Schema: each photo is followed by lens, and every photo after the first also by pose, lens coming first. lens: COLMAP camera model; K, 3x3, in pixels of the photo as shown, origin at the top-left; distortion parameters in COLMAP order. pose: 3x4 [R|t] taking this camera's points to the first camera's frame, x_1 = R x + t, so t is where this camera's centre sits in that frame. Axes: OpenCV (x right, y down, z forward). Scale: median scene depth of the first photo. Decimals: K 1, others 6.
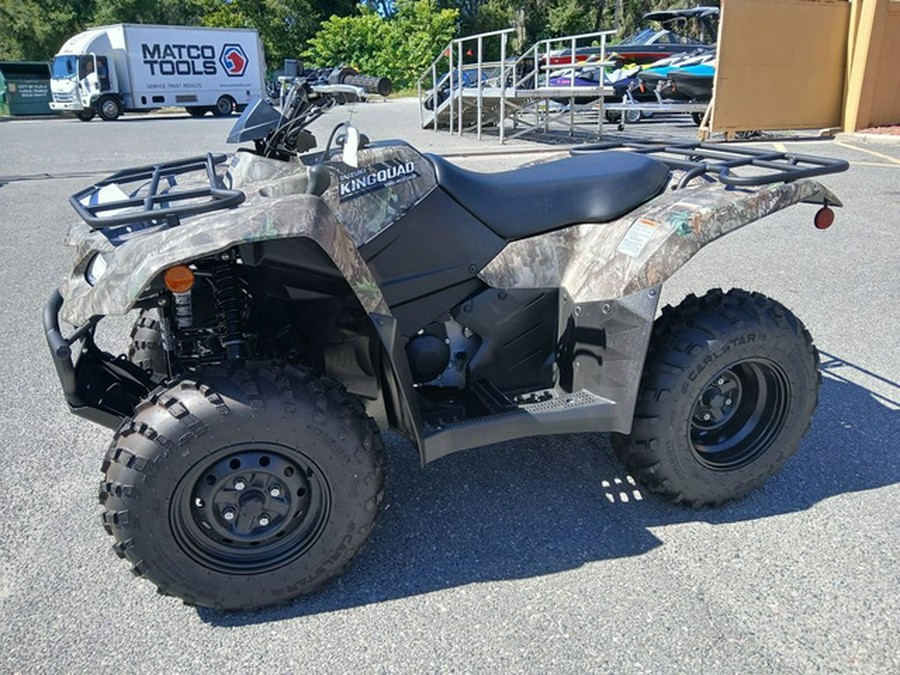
lens RADIAL K [[699.6, 0, 455.8], [0, 699.6, 338.8], [0, 0, 1]] dist [0.011264, -0.058463]
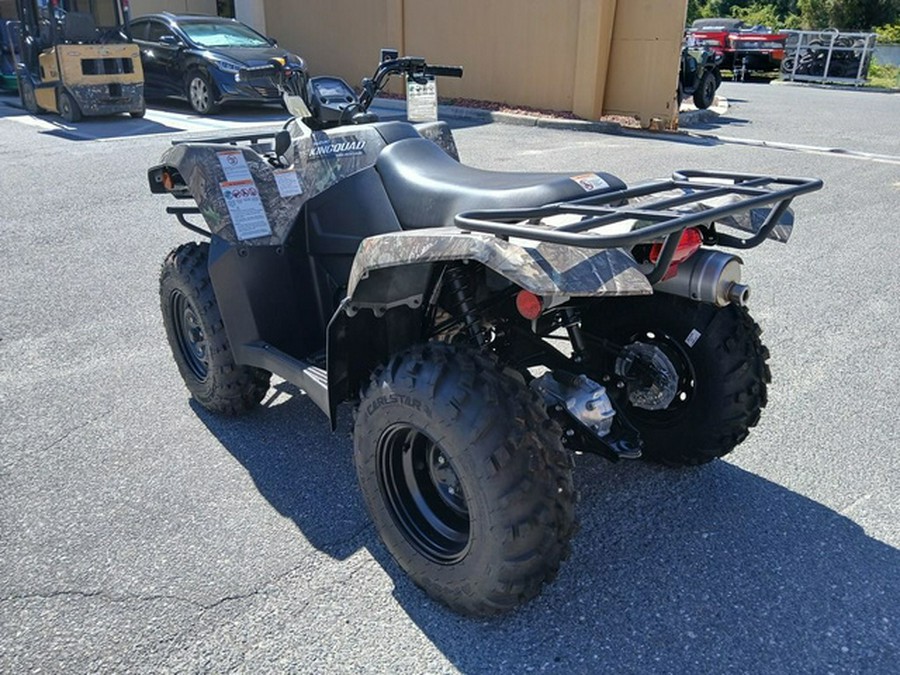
lens RADIAL K [[699.6, 0, 455.3], [0, 699.6, 339.8], [0, 0, 1]] dist [0.011264, -0.058463]
pose [[0.405814, 0.367872, -0.836651, 1.113414], [-0.335571, 0.911455, 0.237996, -0.284619], [0.850122, 0.184174, 0.493328, 0.628154]]
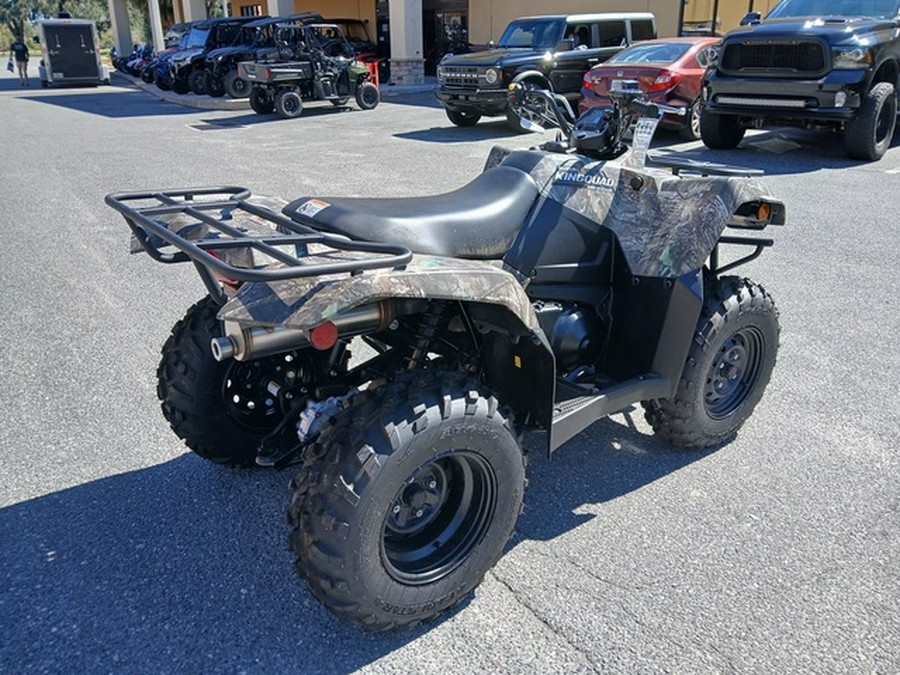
lens RADIAL K [[699.6, 0, 459.9], [0, 699.6, 341.4], [0, 0, 1]] dist [0.011264, -0.058463]
pose [[-0.940904, 0.140584, -0.308116, 0.453745], [-0.108853, 0.735966, 0.668210, -0.864004], [0.320703, 0.662261, -0.677171, 2.078451]]
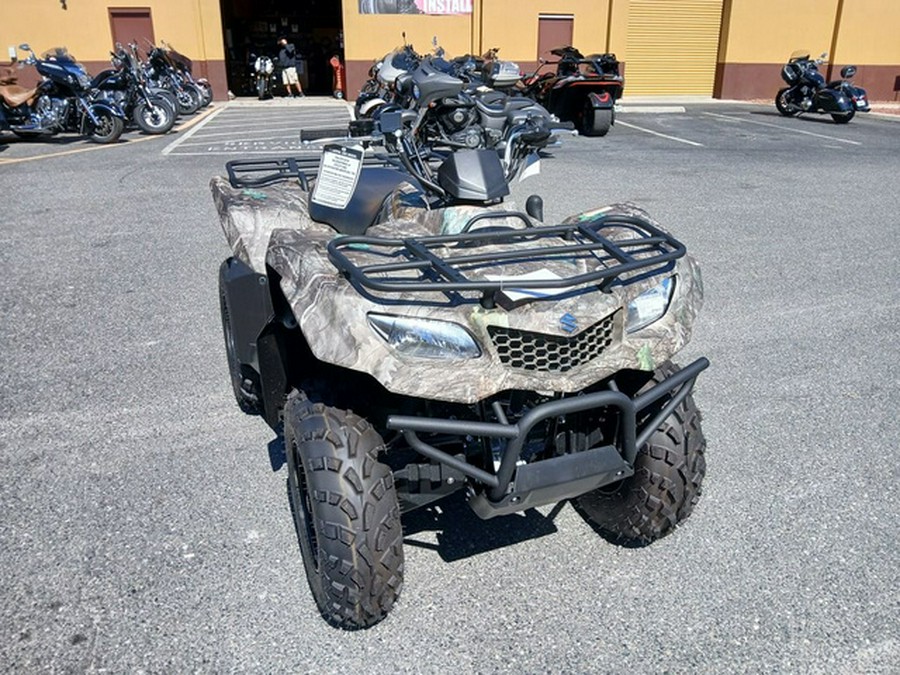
lens RADIAL K [[699.6, 0, 460.2], [0, 699.6, 340.1], [0, 0, 1]] dist [0.011264, -0.058463]
pose [[-0.073684, -0.359257, 0.930325, -1.297550], [0.347488, 0.865153, 0.361611, -0.477992], [-0.934785, 0.349922, 0.061090, 1.029895]]
